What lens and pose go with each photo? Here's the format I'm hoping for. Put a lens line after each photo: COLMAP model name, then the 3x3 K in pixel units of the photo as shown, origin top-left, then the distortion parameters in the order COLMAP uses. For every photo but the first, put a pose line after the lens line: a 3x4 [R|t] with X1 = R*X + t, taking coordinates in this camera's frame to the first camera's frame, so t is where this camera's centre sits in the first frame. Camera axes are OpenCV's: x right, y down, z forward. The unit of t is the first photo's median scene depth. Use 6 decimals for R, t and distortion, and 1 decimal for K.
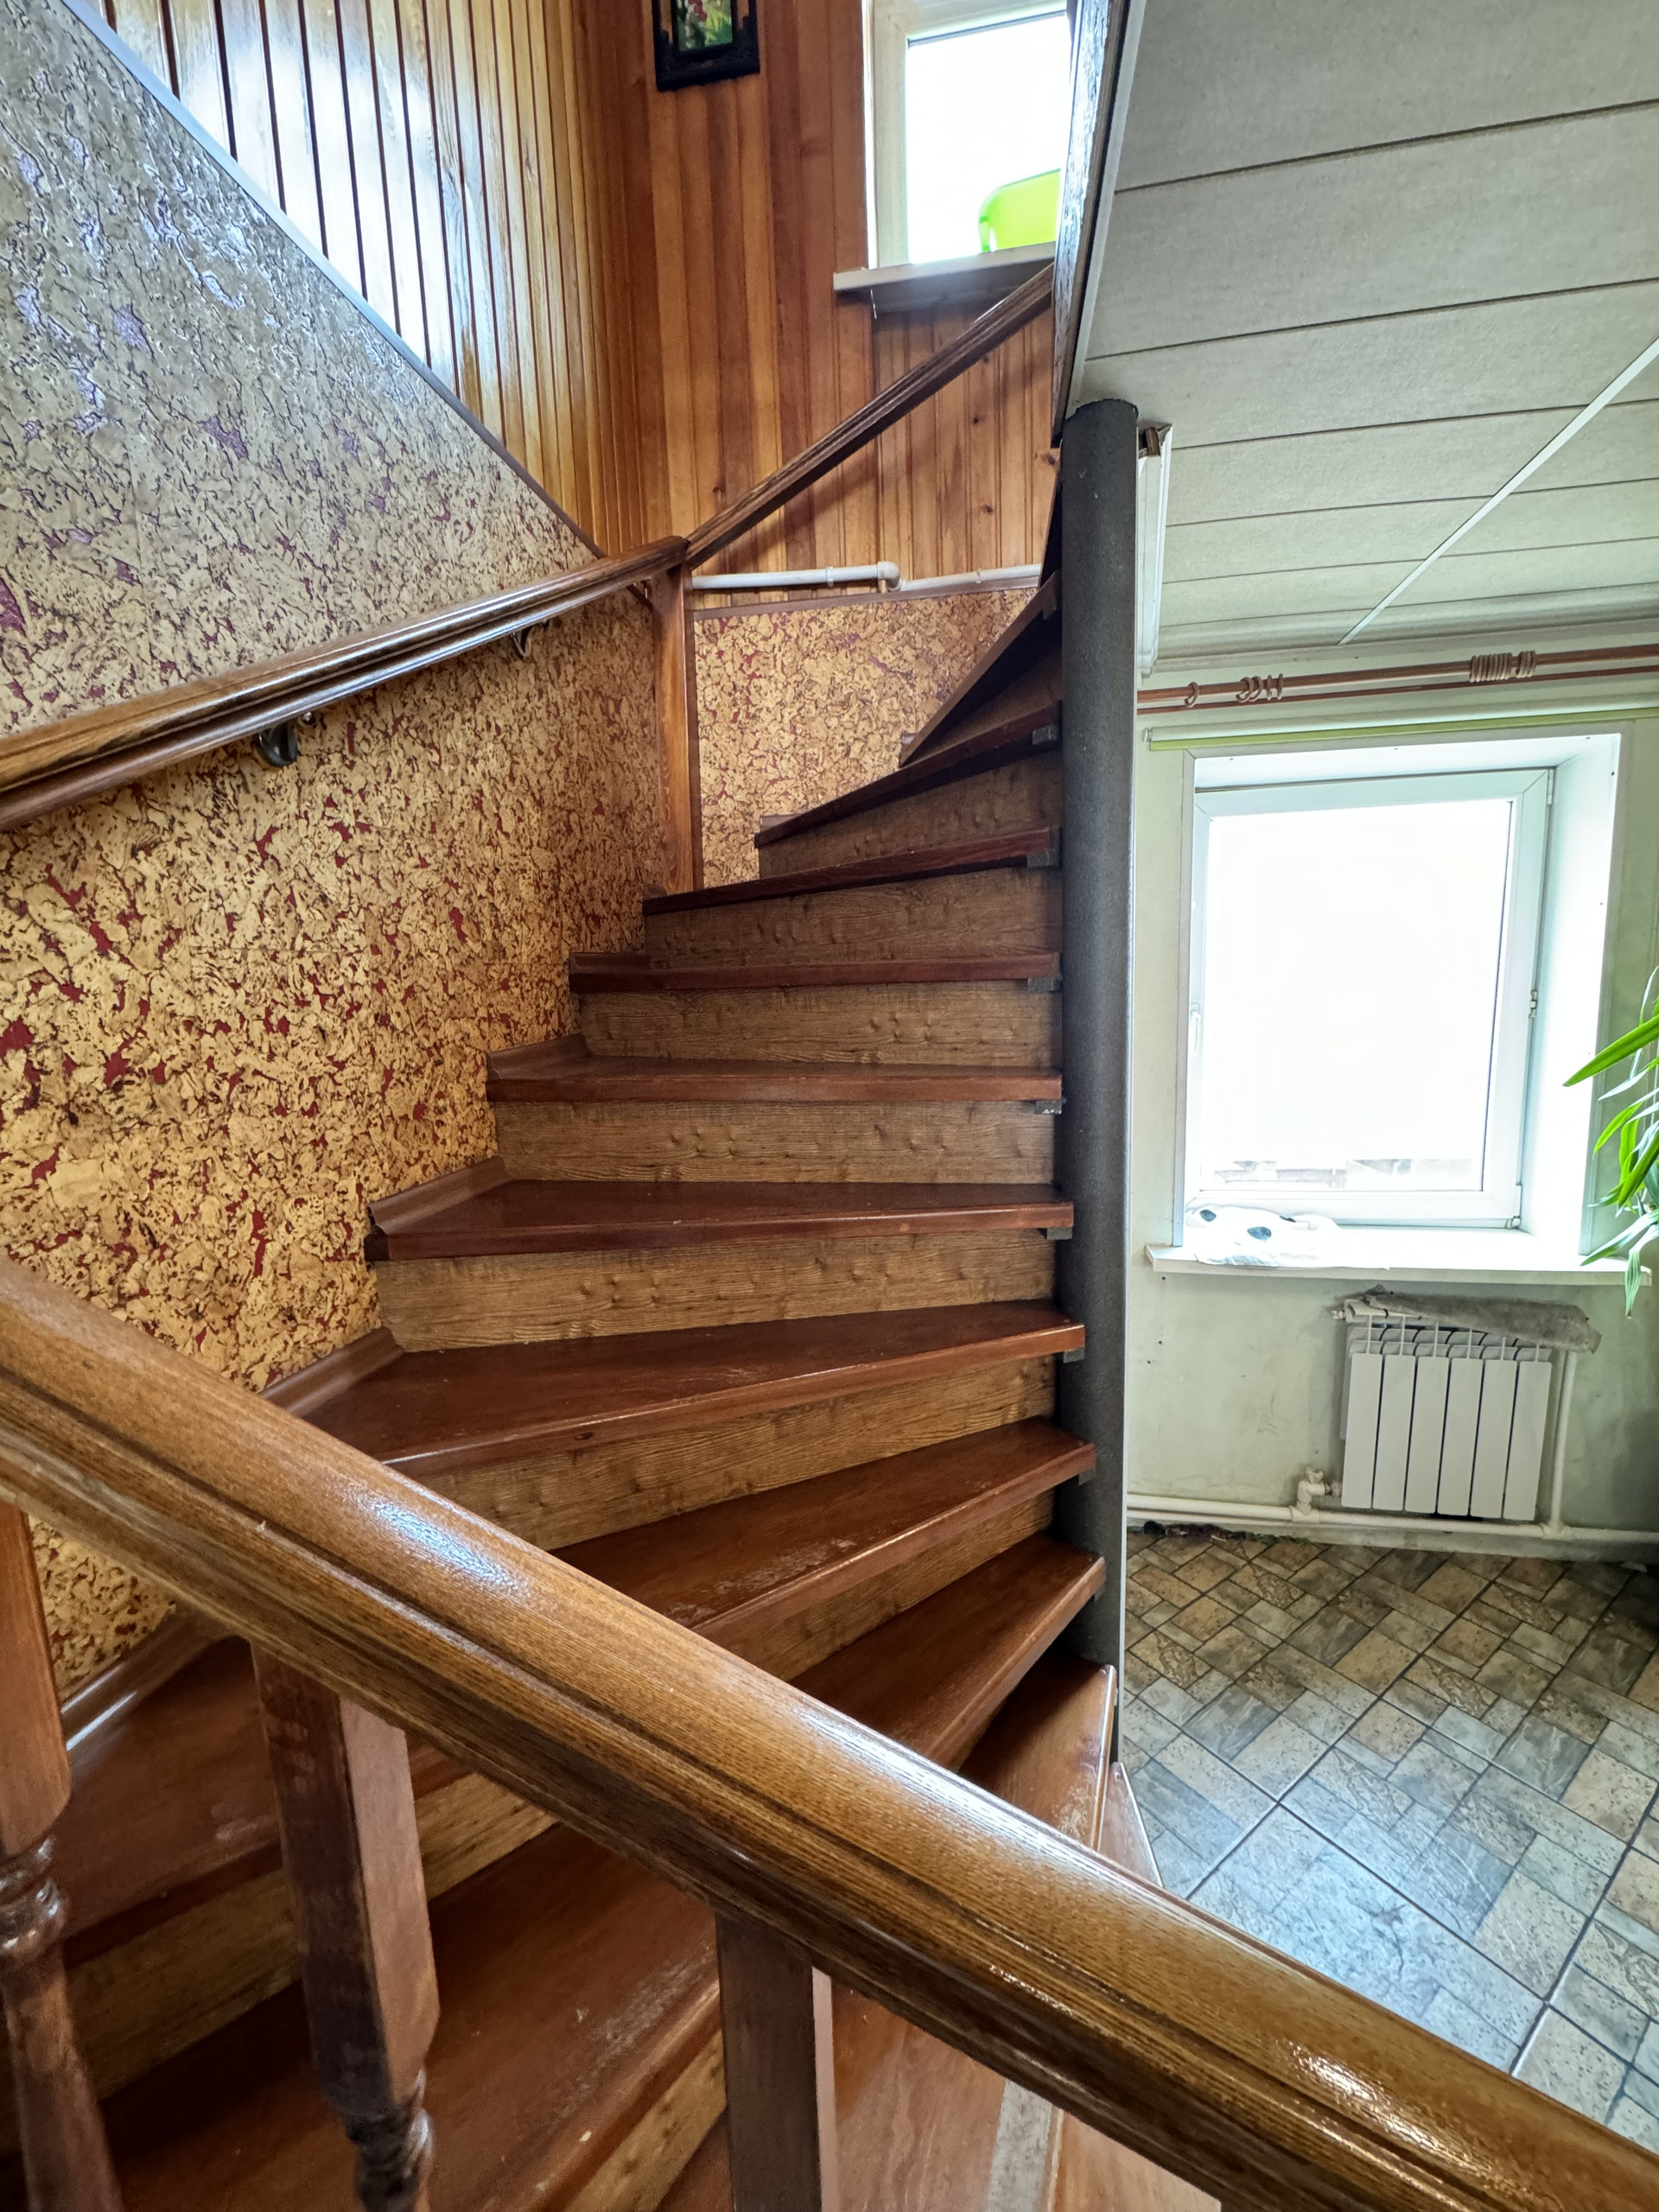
lens RADIAL K [[881.2, 0, 829.5], [0, 881.2, 1106.0], [0, 0, 1]] dist [-0.002668, 0.000323]
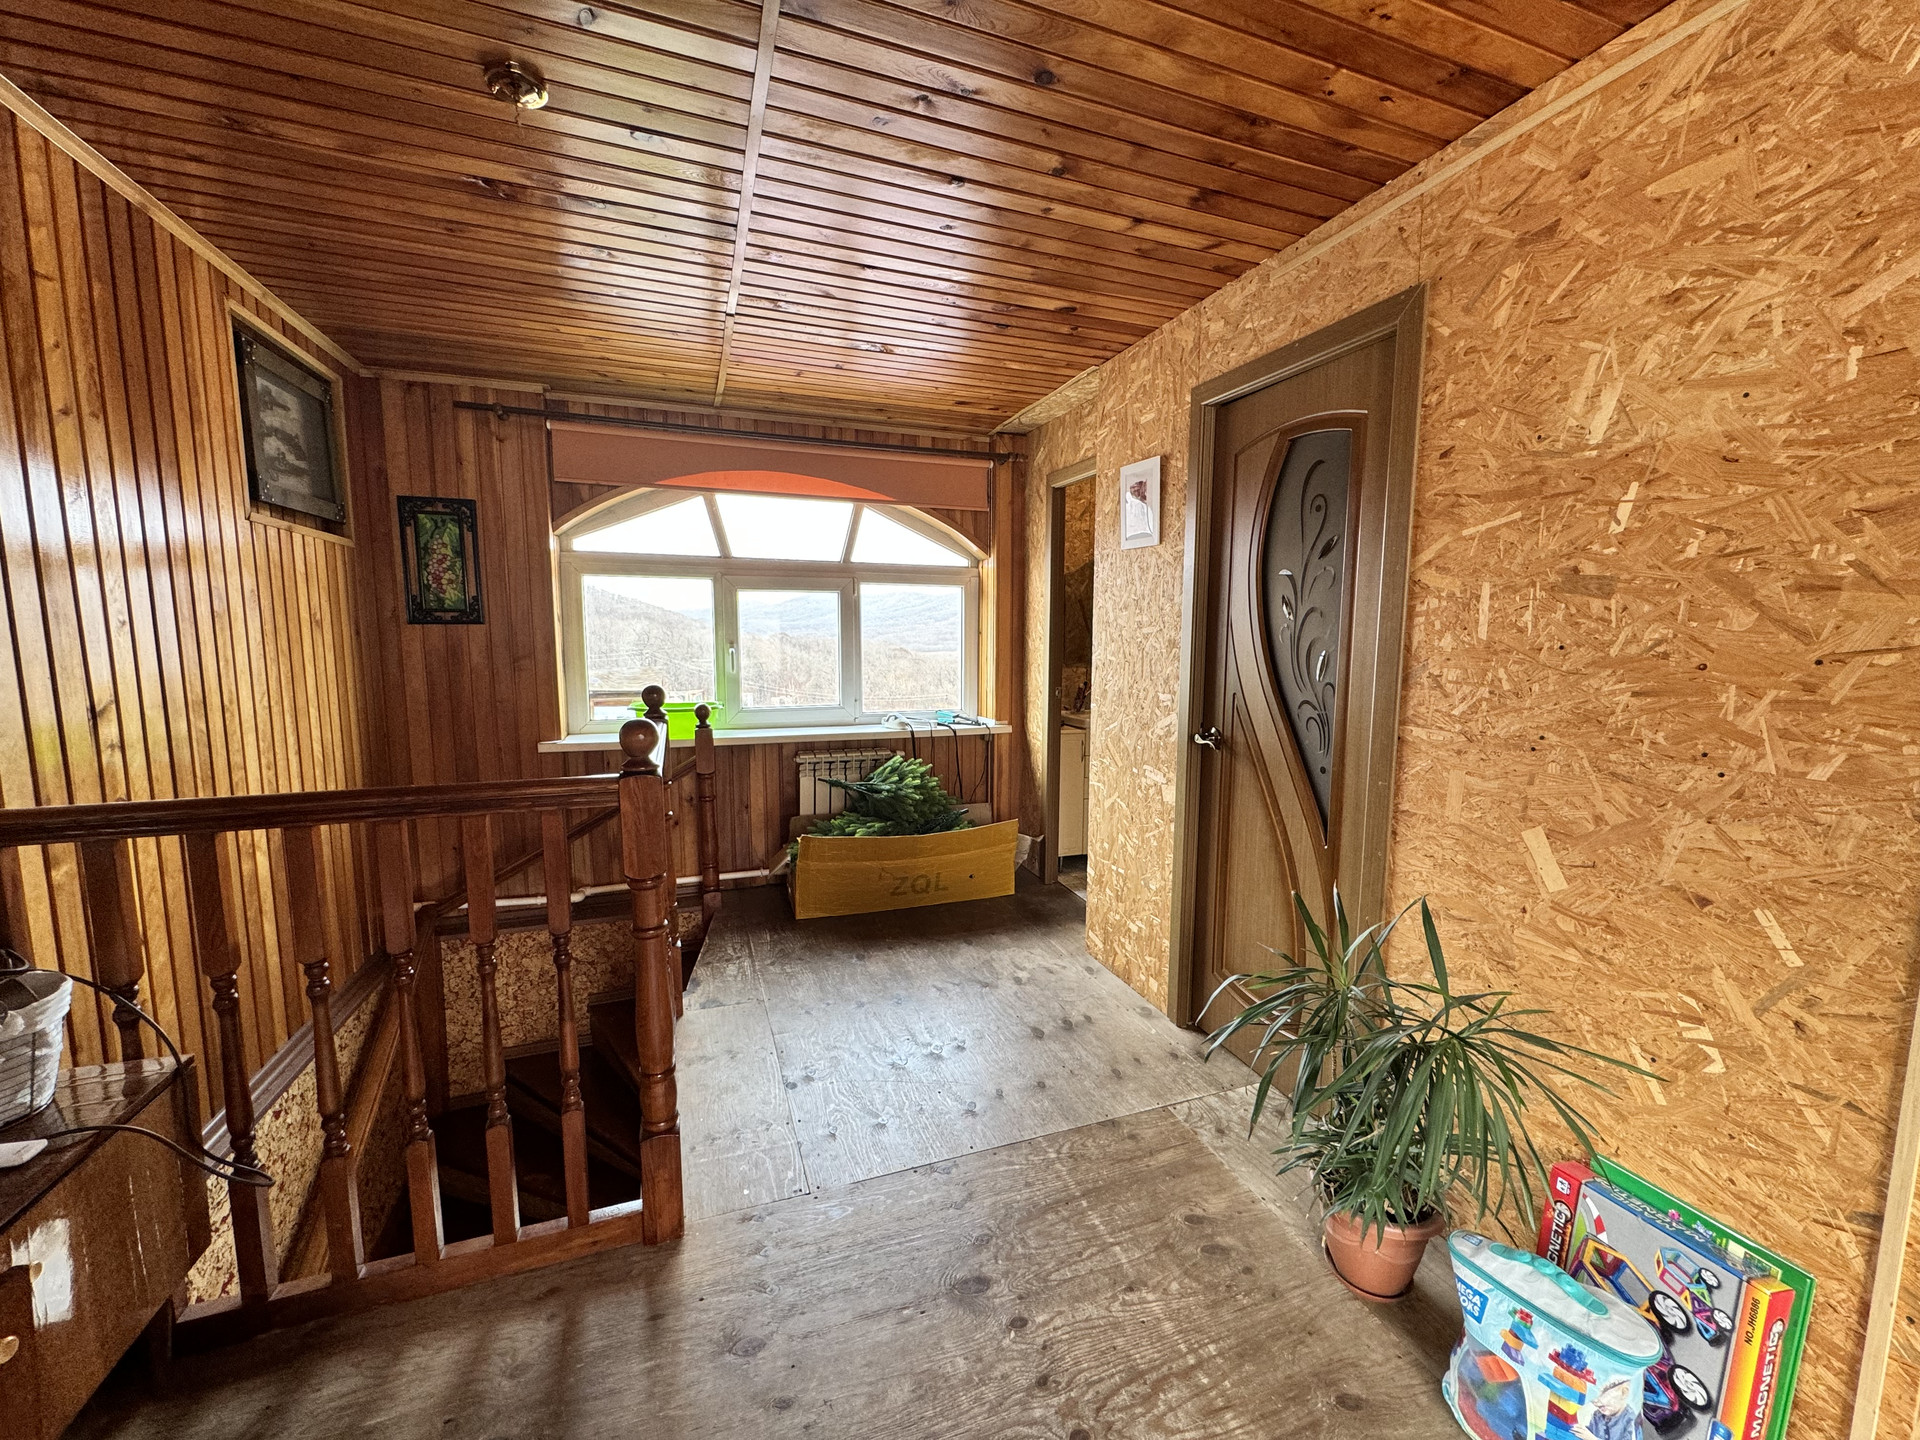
lens RADIAL K [[764.9, 0, 961.0], [0, 764.9, 717.8], [0, 0, 1]] dist [-0.002668, 0.000323]
pose [[0.868445, -0.019103, 0.495418, -0.015328], [0.035656, 0.999076, -0.023981, -0.883846], [-0.494502, 0.038491, 0.868324, -0.658544]]
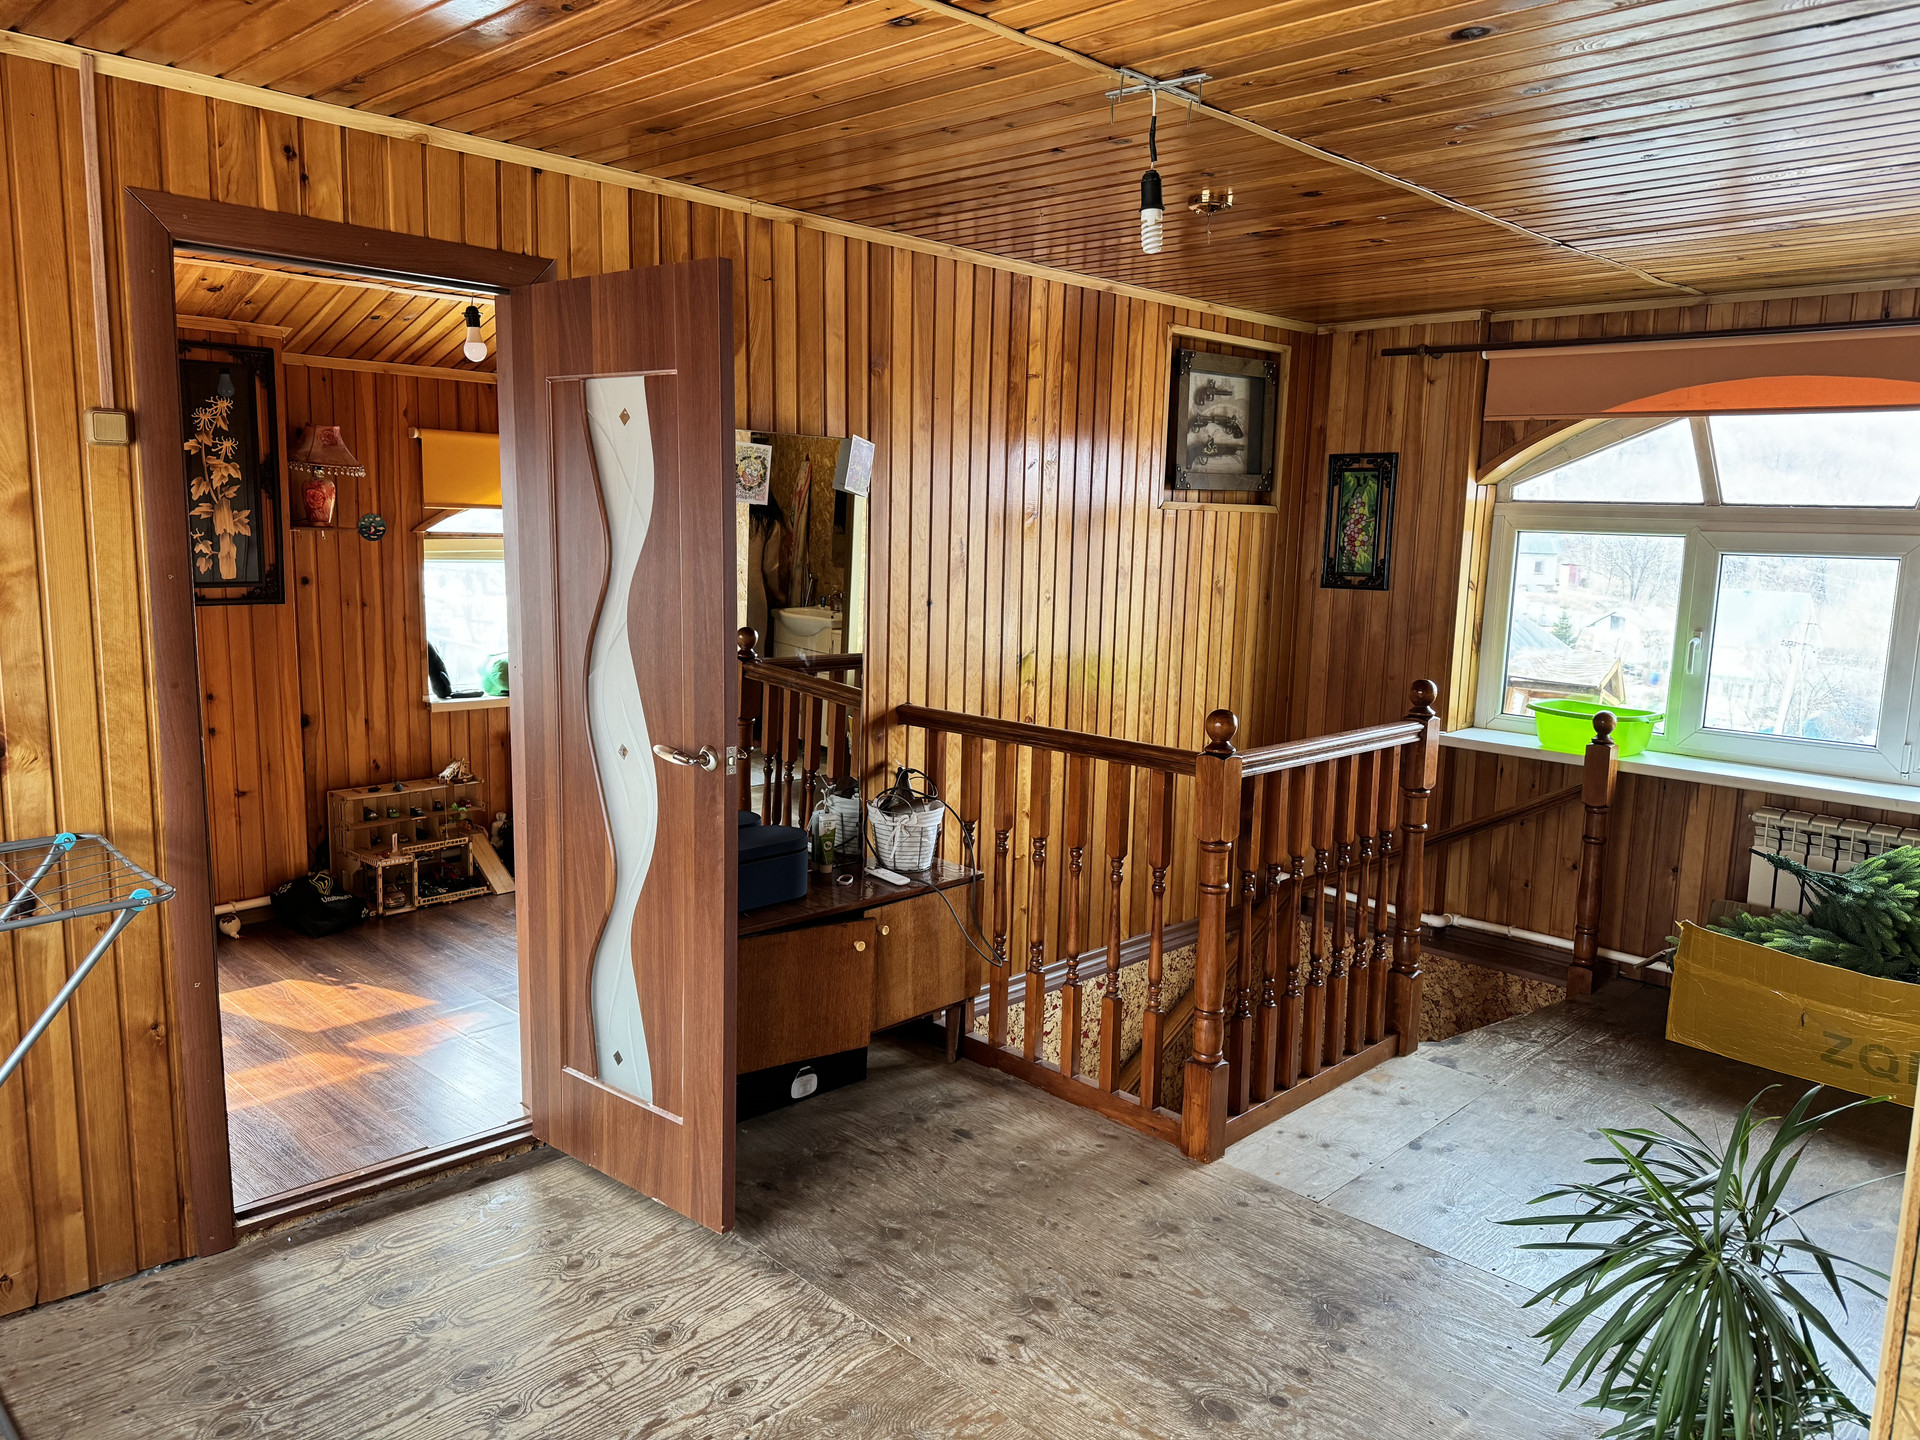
lens RADIAL K [[1355.9, 0, 960.0], [0, 1355.9, 720.0], [0, 0, 1]] dist [0.003507, 0.000431]
pose [[0.818614, 0.136446, -0.557901, 0.605409], [-0.127411, 0.990310, 0.055248, -0.942188], [0.560034, 0.025856, 0.828066, -1.235090]]
